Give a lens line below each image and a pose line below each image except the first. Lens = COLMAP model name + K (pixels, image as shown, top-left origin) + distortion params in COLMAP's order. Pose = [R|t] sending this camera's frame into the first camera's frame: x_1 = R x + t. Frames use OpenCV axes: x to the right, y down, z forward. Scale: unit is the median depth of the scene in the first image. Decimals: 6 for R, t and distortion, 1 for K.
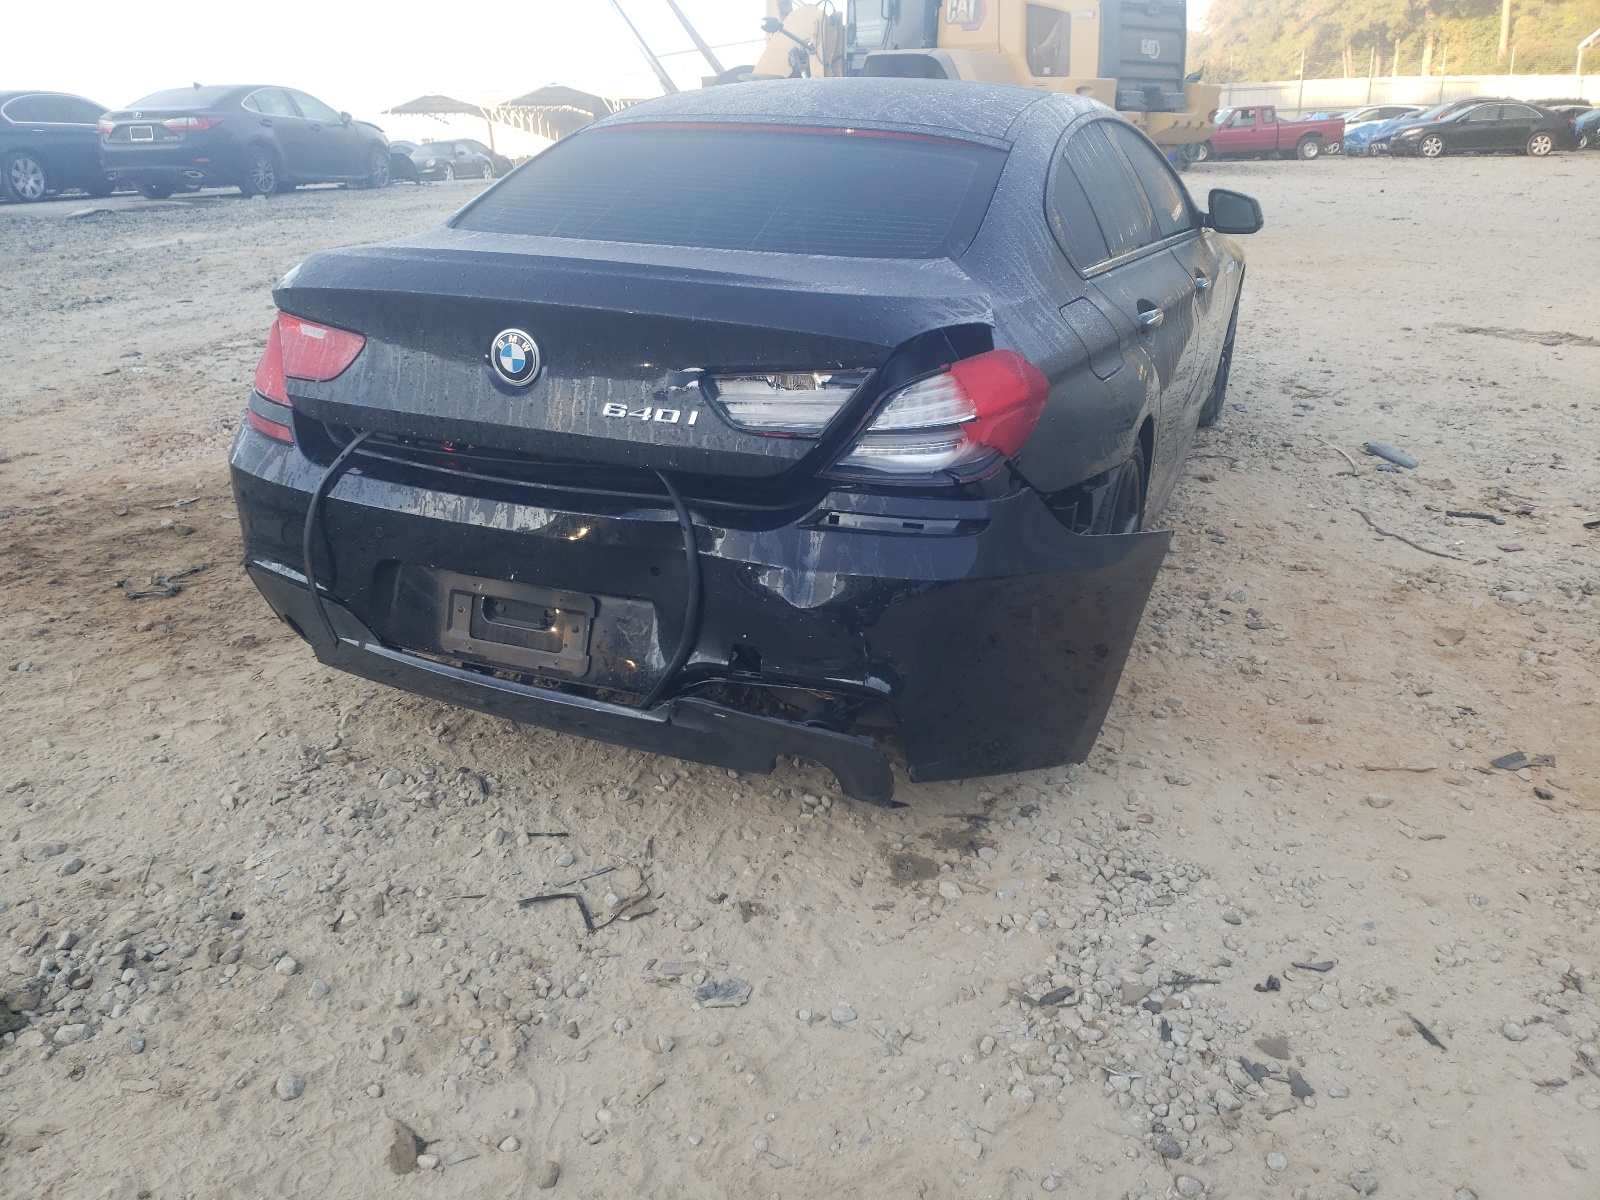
lens RADIAL K [[1202.9, 0, 800.0], [0, 1202.9, 648.0], [0, 0, 1]] dist [0.010896, -0.007311]
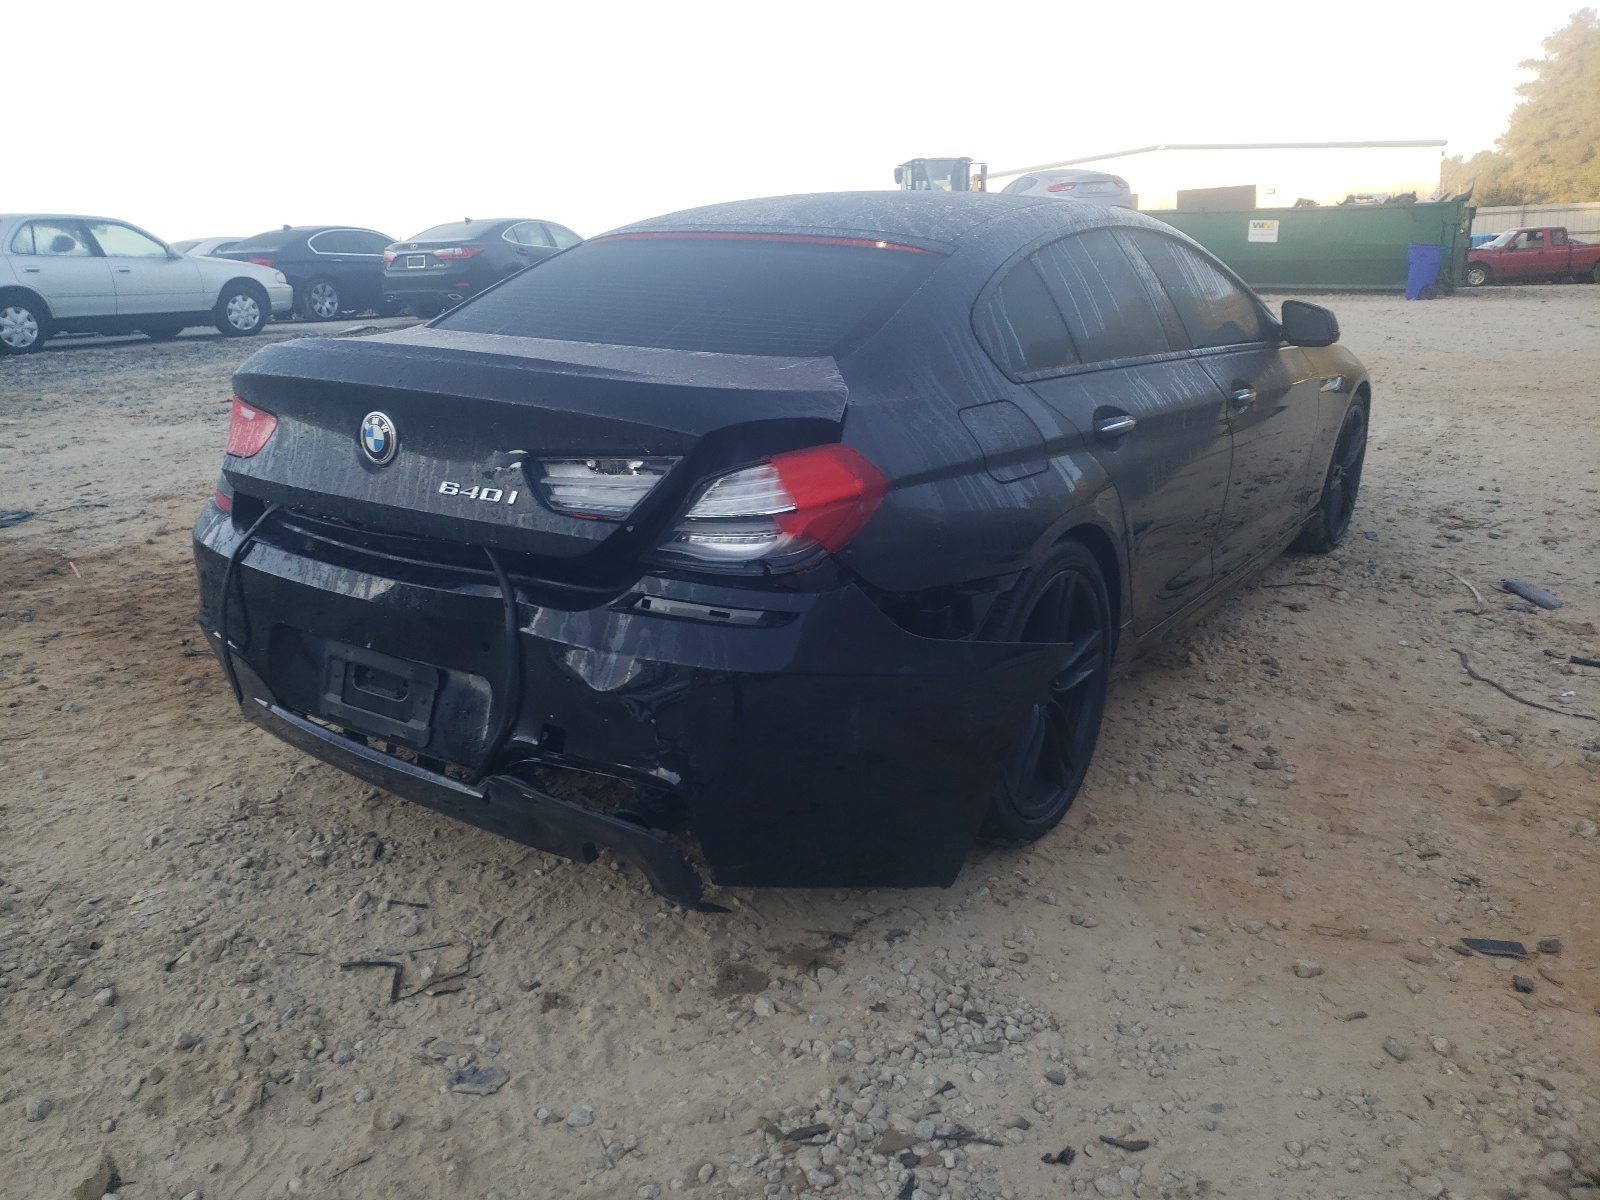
lens RADIAL K [[1241.8, 0, 800.0], [0, 1241.8, 600.0], [0, 0, 1]] dist [-0.030855, 0.063110]
pose [[0.974886, 0.053941, -0.216074, 0.350795], [-0.083097, 0.988260, -0.128209, 0.010308], [0.206622, 0.142944, 0.967923, 0.031585]]
